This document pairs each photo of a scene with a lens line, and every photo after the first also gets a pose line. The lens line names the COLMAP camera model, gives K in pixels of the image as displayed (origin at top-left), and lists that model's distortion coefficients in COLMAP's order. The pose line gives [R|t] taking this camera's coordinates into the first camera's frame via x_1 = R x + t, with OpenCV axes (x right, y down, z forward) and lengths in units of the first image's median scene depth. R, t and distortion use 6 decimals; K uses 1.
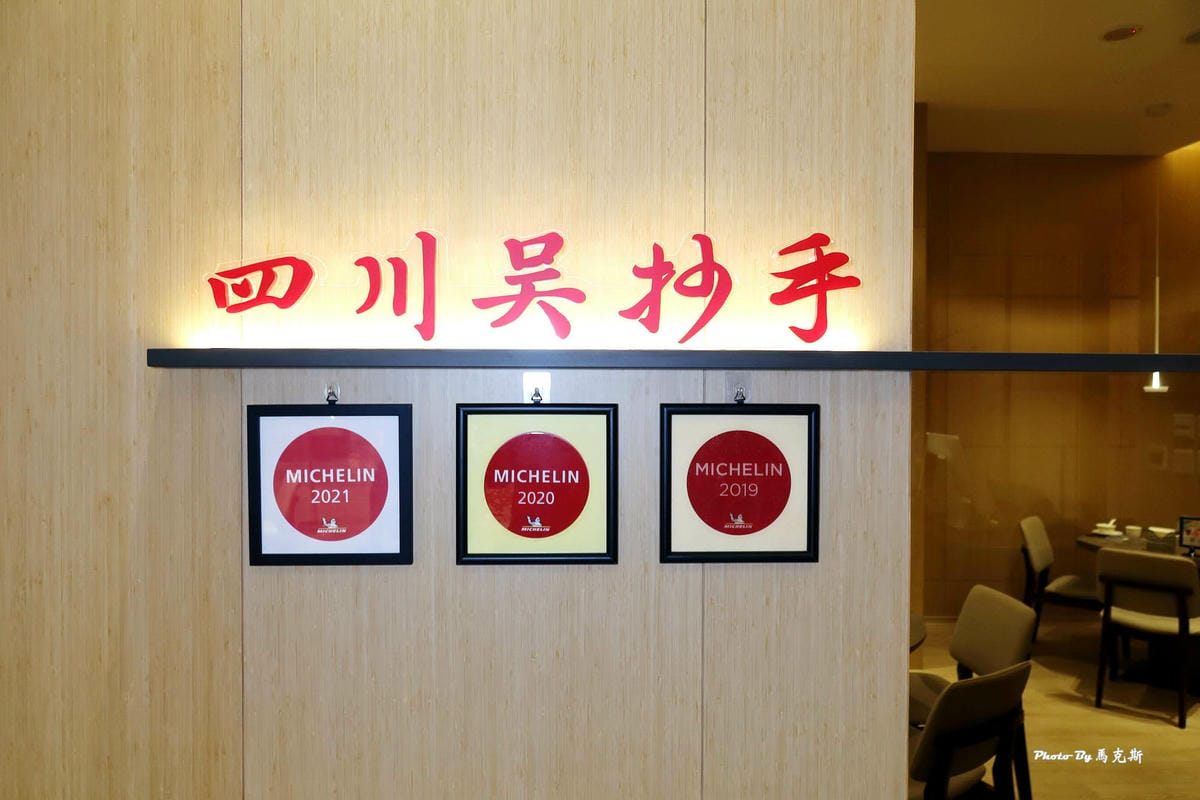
lens RADIAL K [[838.2, 0, 595.6], [0, 838.2, 398.4], [0, 0, 1]] dist [-0.001798, -0.002434]
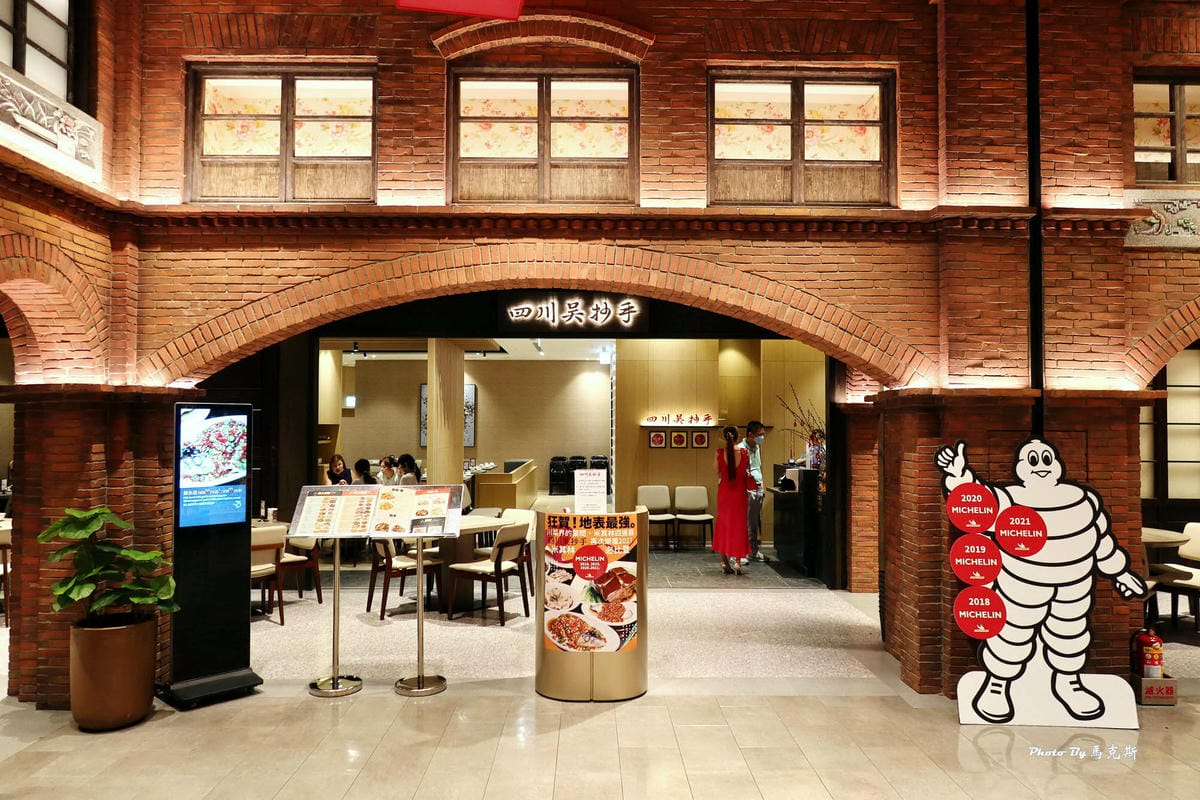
lens RADIAL K [[838.2, 0, 595.6], [0, 838.2, 398.4], [0, 0, 1]] dist [-0.001798, -0.002434]
pose [[0.999279, -0.000185, -0.037963, -0.670356], [-0.001150, 0.999381, -0.035166, -0.031563], [0.037946, 0.035184, 0.998660, -8.763994]]
